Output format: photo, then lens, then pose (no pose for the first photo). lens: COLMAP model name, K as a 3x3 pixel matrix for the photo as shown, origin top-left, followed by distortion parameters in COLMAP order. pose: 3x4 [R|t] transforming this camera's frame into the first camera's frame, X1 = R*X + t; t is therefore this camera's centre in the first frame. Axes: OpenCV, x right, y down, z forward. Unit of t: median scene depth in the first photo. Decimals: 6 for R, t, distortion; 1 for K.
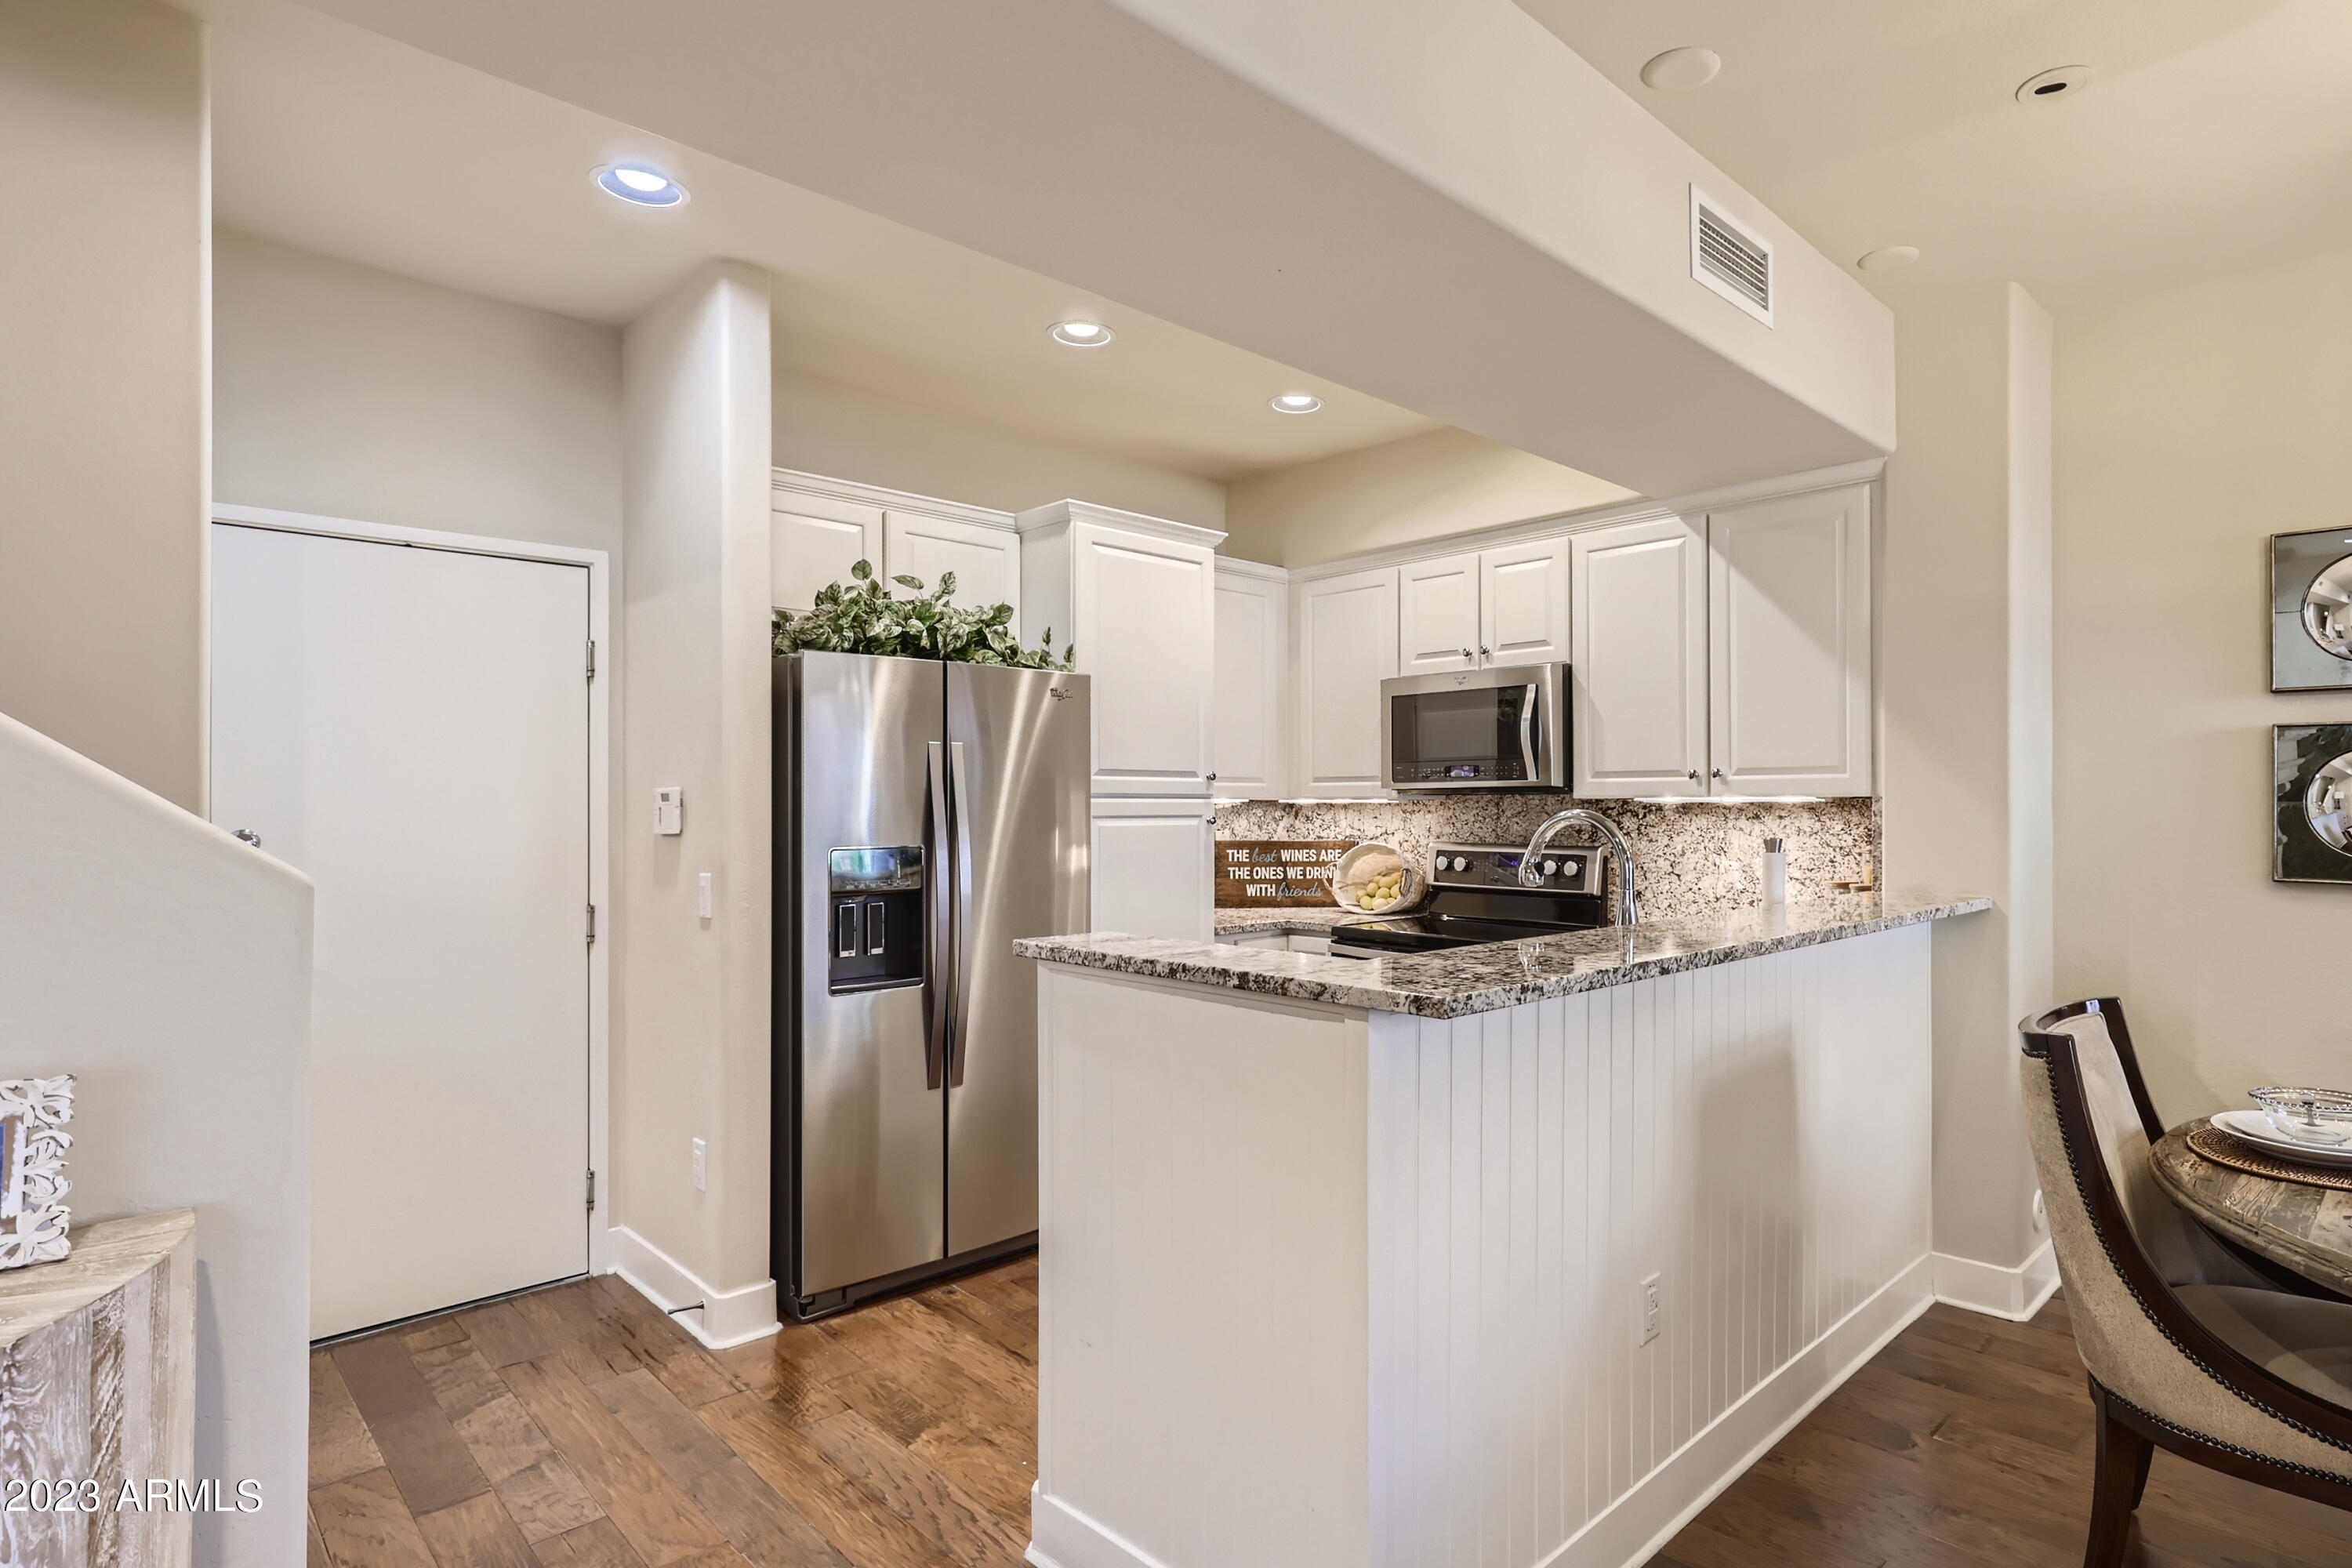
lens RADIAL K [[1216.0, 0, 1322.8], [0, 1216.0, 801.8], [0, 0, 1]] dist [0.011455, 0.000595]
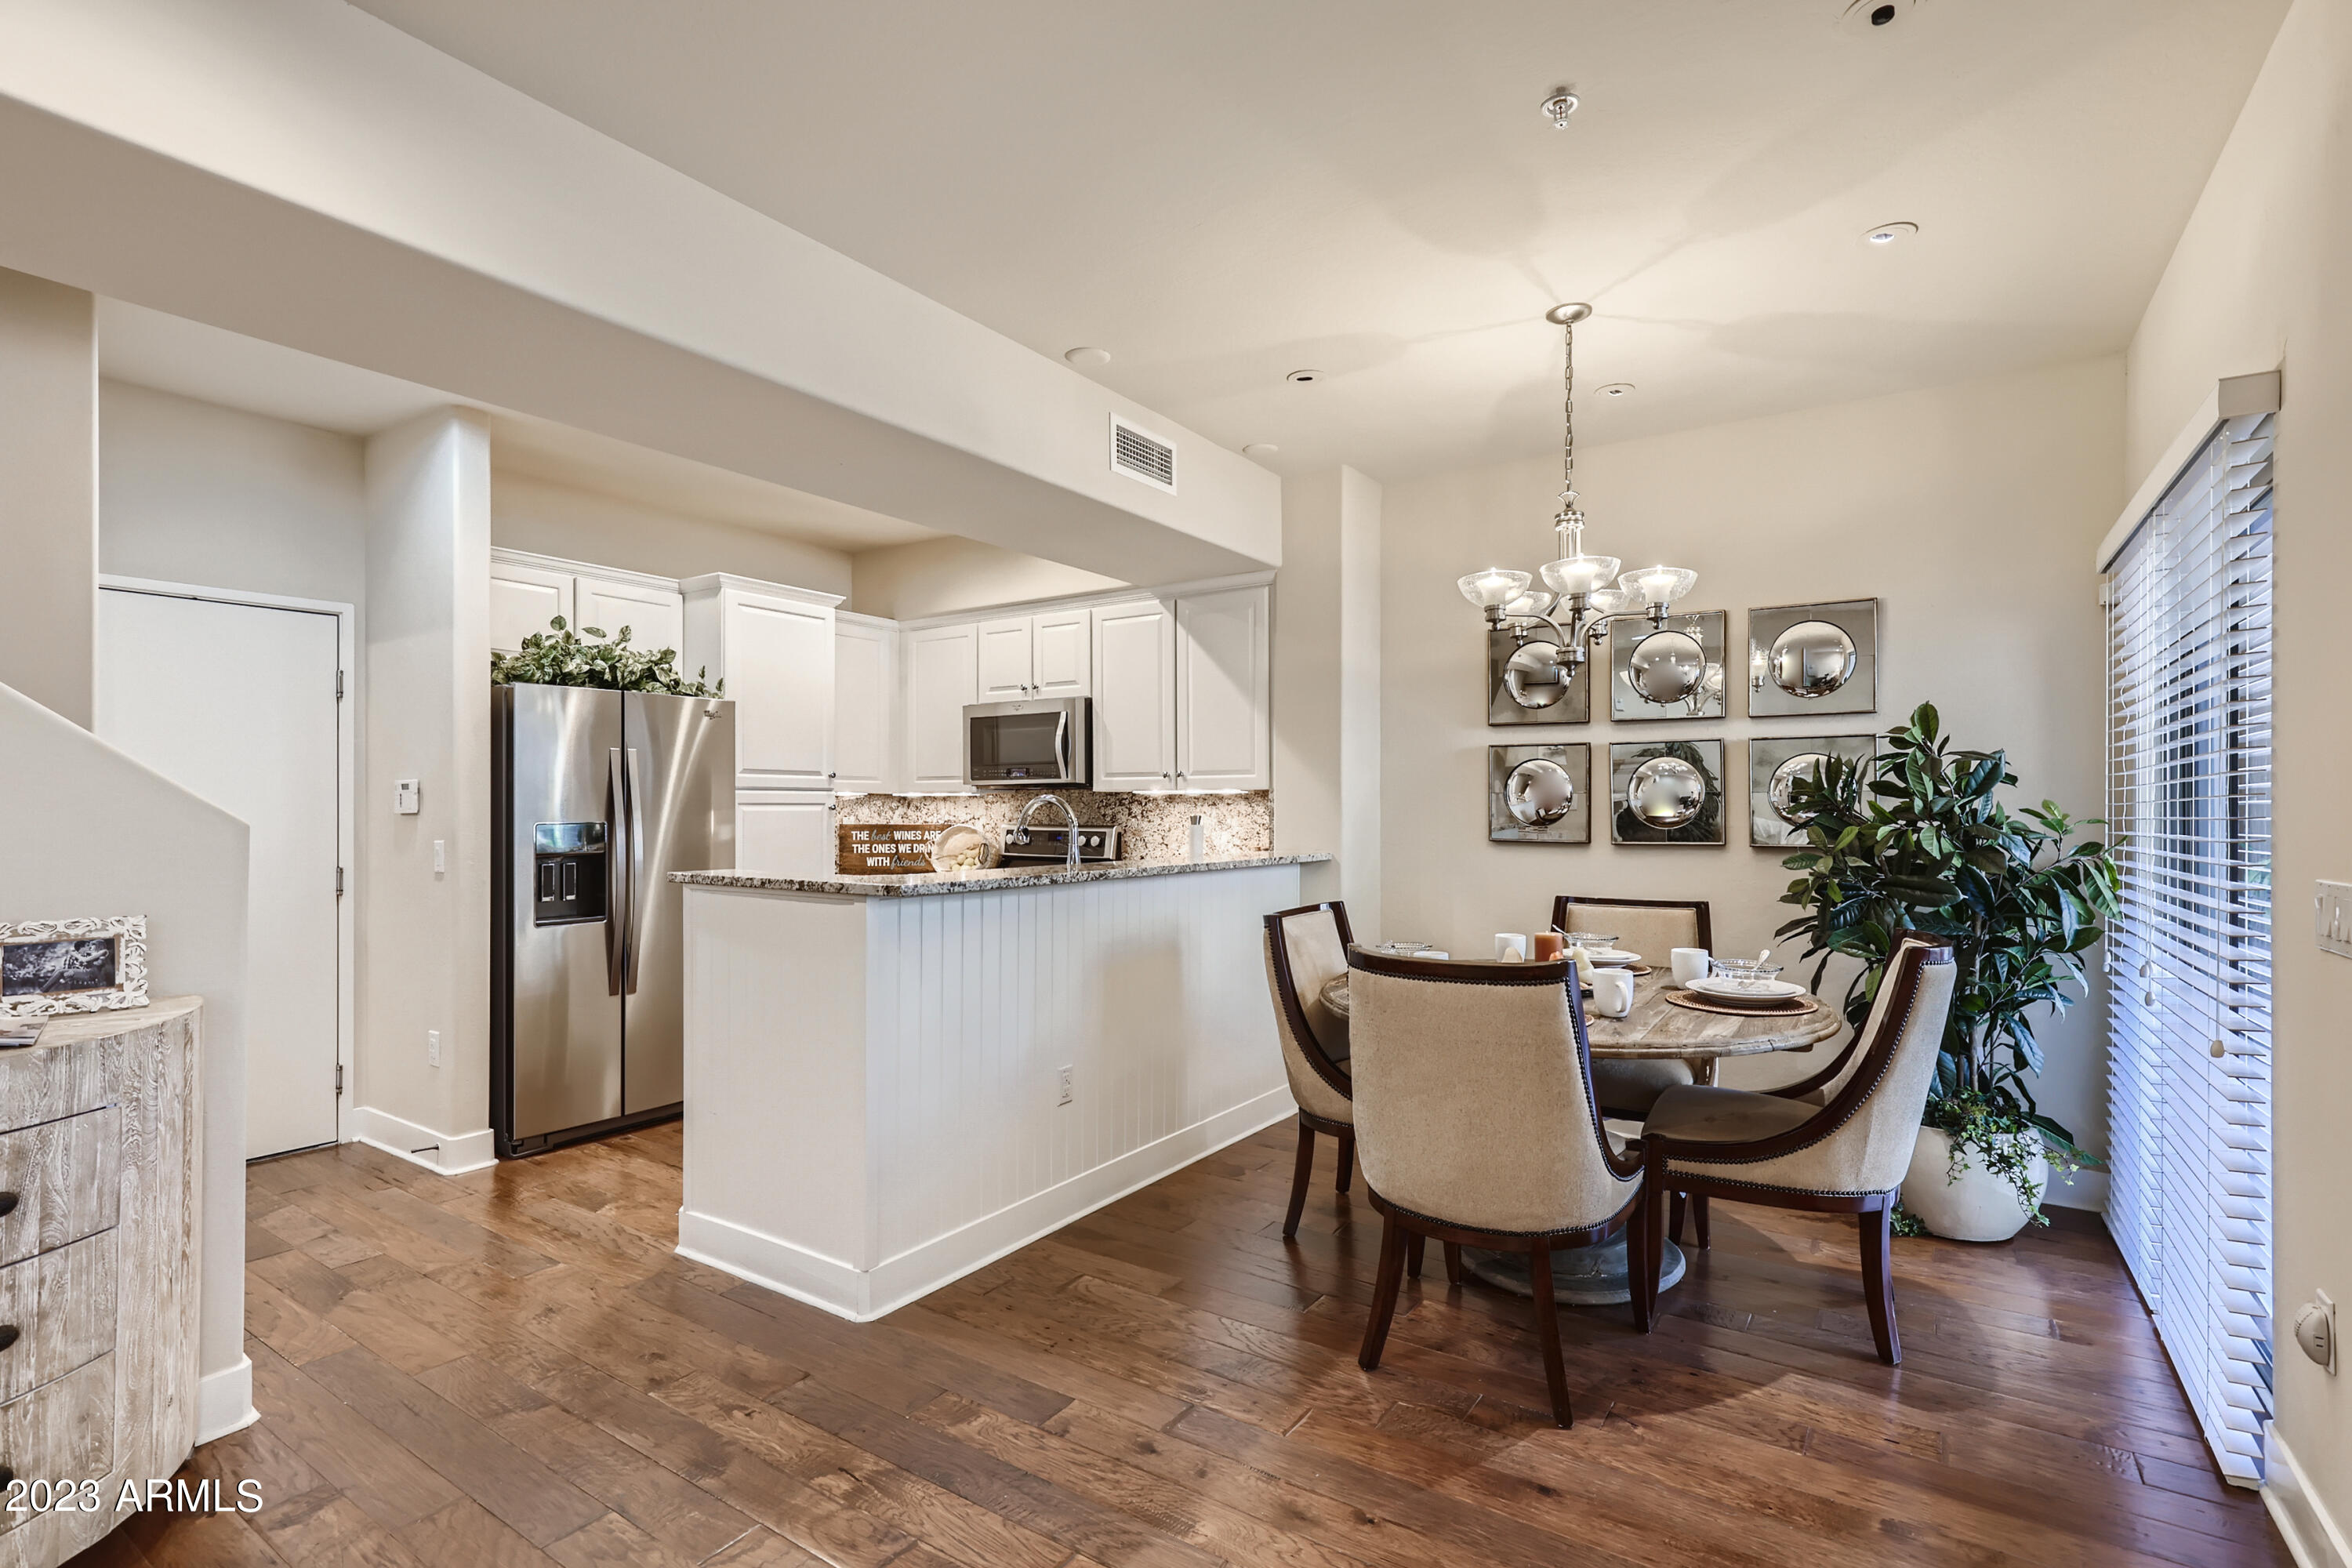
lens RADIAL K [[1086.9, 0, 1177.0], [0, 1086.9, 803.1], [0, 0, 1]] dist [0.007011, 0.000906]
pose [[0.985943, 0.000873, 0.167081, 0.104464], [-0.000772, 0.999999, -0.000666, 0.013601], [-0.167082, 0.000528, 0.985943, -0.327480]]
